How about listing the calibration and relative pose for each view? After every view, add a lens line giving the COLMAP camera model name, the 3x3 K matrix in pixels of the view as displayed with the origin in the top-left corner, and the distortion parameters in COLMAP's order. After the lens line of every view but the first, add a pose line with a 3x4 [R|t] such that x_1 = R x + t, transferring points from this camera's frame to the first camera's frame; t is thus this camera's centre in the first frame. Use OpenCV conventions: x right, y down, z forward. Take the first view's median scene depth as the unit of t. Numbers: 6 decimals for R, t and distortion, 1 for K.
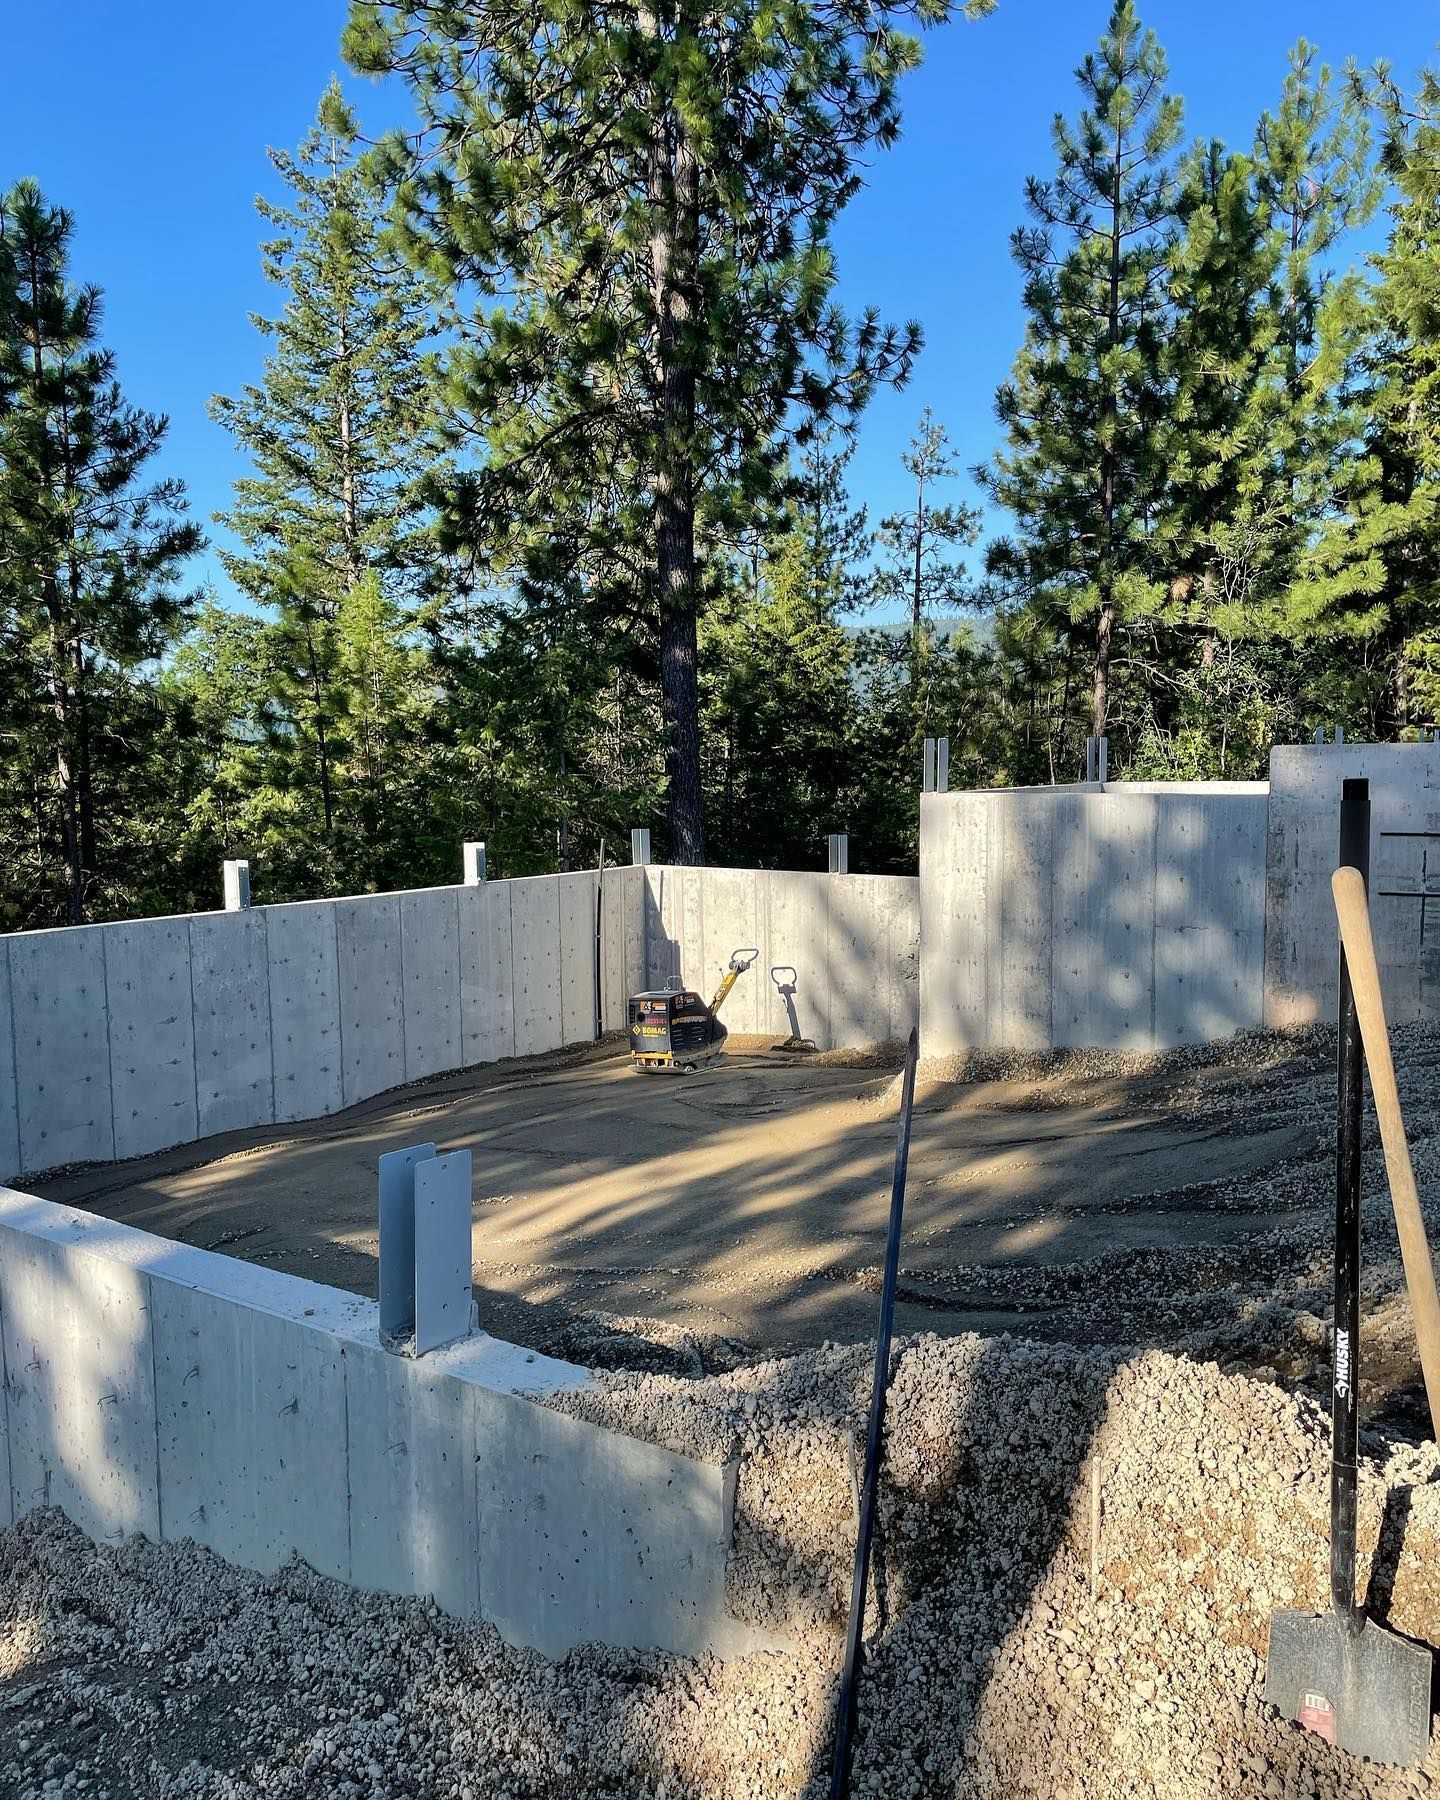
lens RADIAL K [[1448.1, 0, 720.5], [0, 1448.1, 938.8], [0, 0, 1]] dist [0.103421, -0.126595]
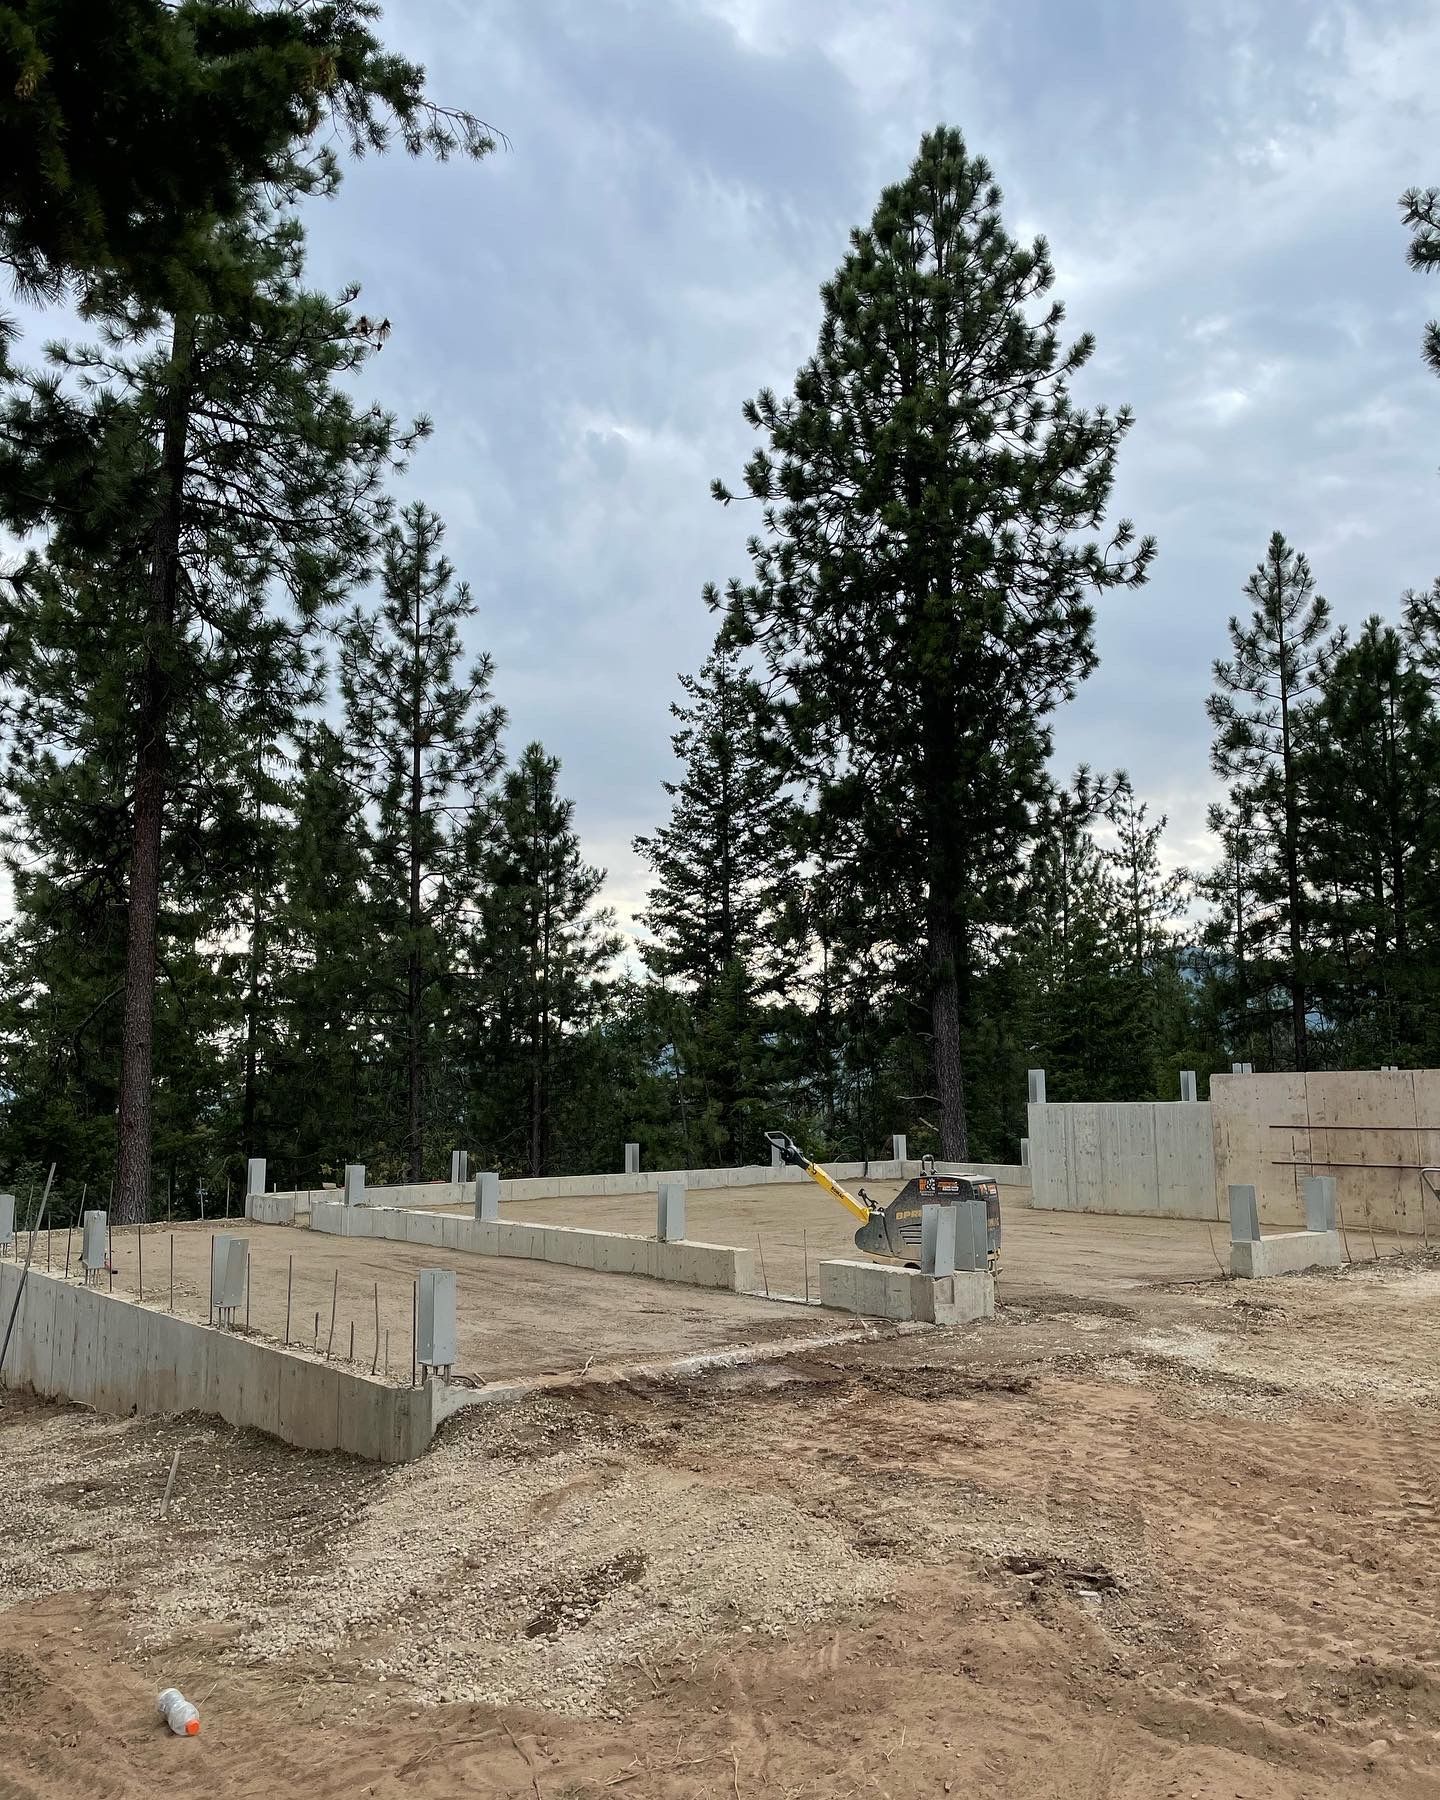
lens RADIAL K [[1448.1, 0, 720.5], [0, 1448.1, 938.8], [0, 0, 1]] dist [0.103421, -0.126595]
pose [[0.966128, -0.030924, -0.256204, 0.132622], [-0.029539, 0.973017, -0.228833, 0.065681], [0.256367, 0.228650, 0.939146, -0.394364]]
